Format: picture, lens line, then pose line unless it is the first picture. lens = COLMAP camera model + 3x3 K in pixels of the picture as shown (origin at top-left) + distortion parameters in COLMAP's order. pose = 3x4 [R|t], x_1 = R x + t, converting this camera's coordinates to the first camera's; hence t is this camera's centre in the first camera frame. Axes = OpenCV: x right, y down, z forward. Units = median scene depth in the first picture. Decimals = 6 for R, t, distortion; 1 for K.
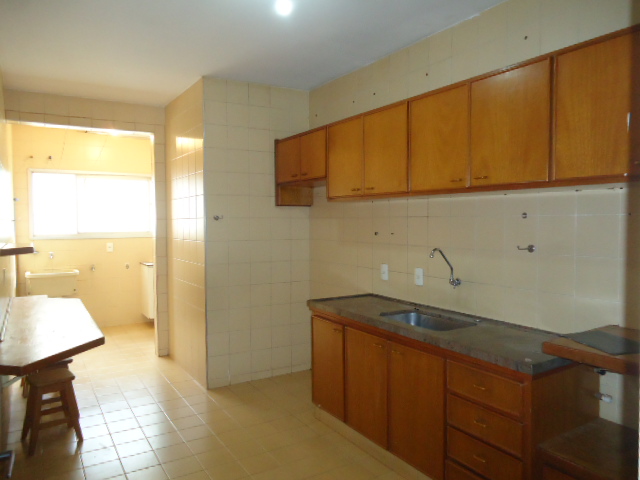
lens RADIAL K [[479.5, 0, 319.7], [0, 479.5, 239.1], [0, 0, 1]] dist [0.007048, 0.001284]
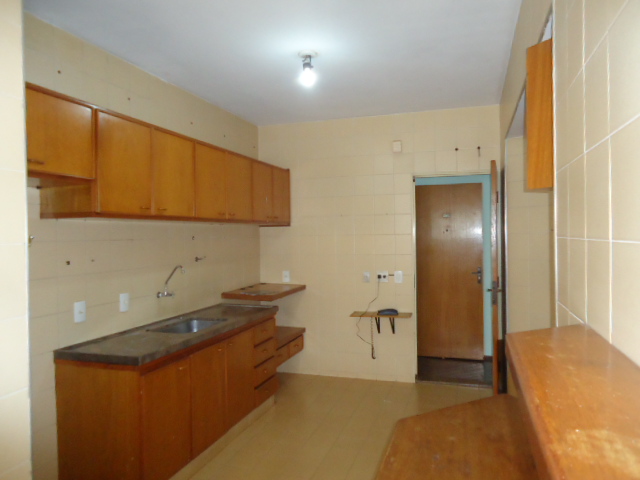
lens RADIAL K [[479.5, 0, 322.2], [0, 479.5, 238.6], [0, 0, 1]] dist [0.007048, 0.001284]
pose [[-0.654163, 0.007799, 0.756313, -0.767521], [0.045110, 0.998569, 0.028721, -0.056970], [-0.755007, 0.052905, -0.653579, 1.306570]]
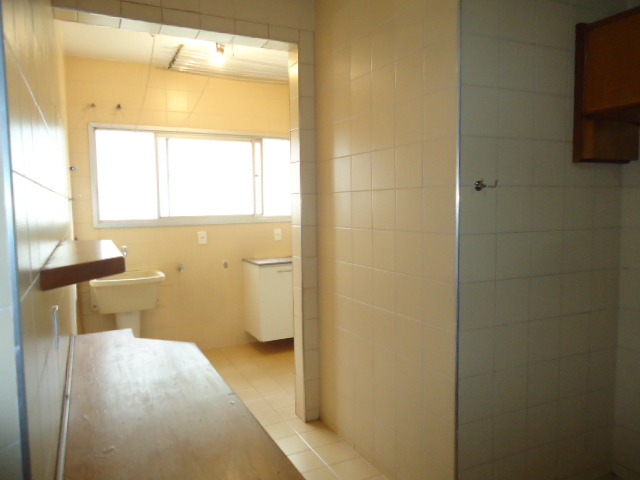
lens RADIAL K [[479.5, 0, 318.9], [0, 479.5, 238.0], [0, 0, 1]] dist [0.007048, 0.001284]
pose [[0.996275, -0.003923, -0.086144, -0.253151], [0.007133, 0.999290, 0.036985, -0.008533], [0.085938, -0.037462, 0.995596, 0.390335]]
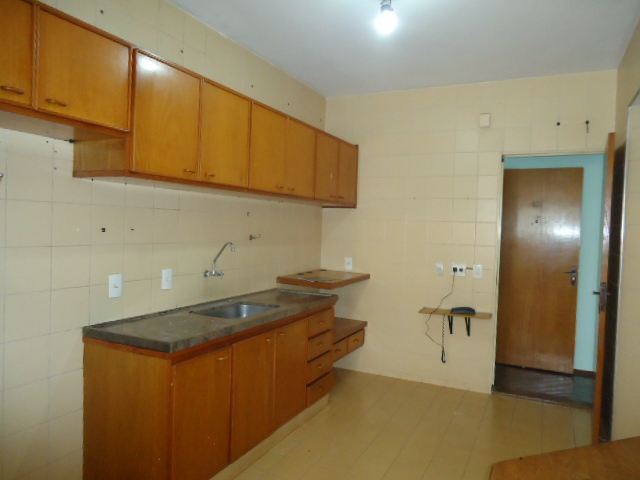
lens RADIAL K [[479.5, 0, 321.6], [0, 479.5, 239.5], [0, 0, 1]] dist [0.007048, 0.001284]
pose [[-0.544103, -0.037412, 0.838184, -0.654756], [0.000452, 0.998992, 0.044883, -0.030227], [-0.839018, 0.024800, -0.543538, 1.220576]]
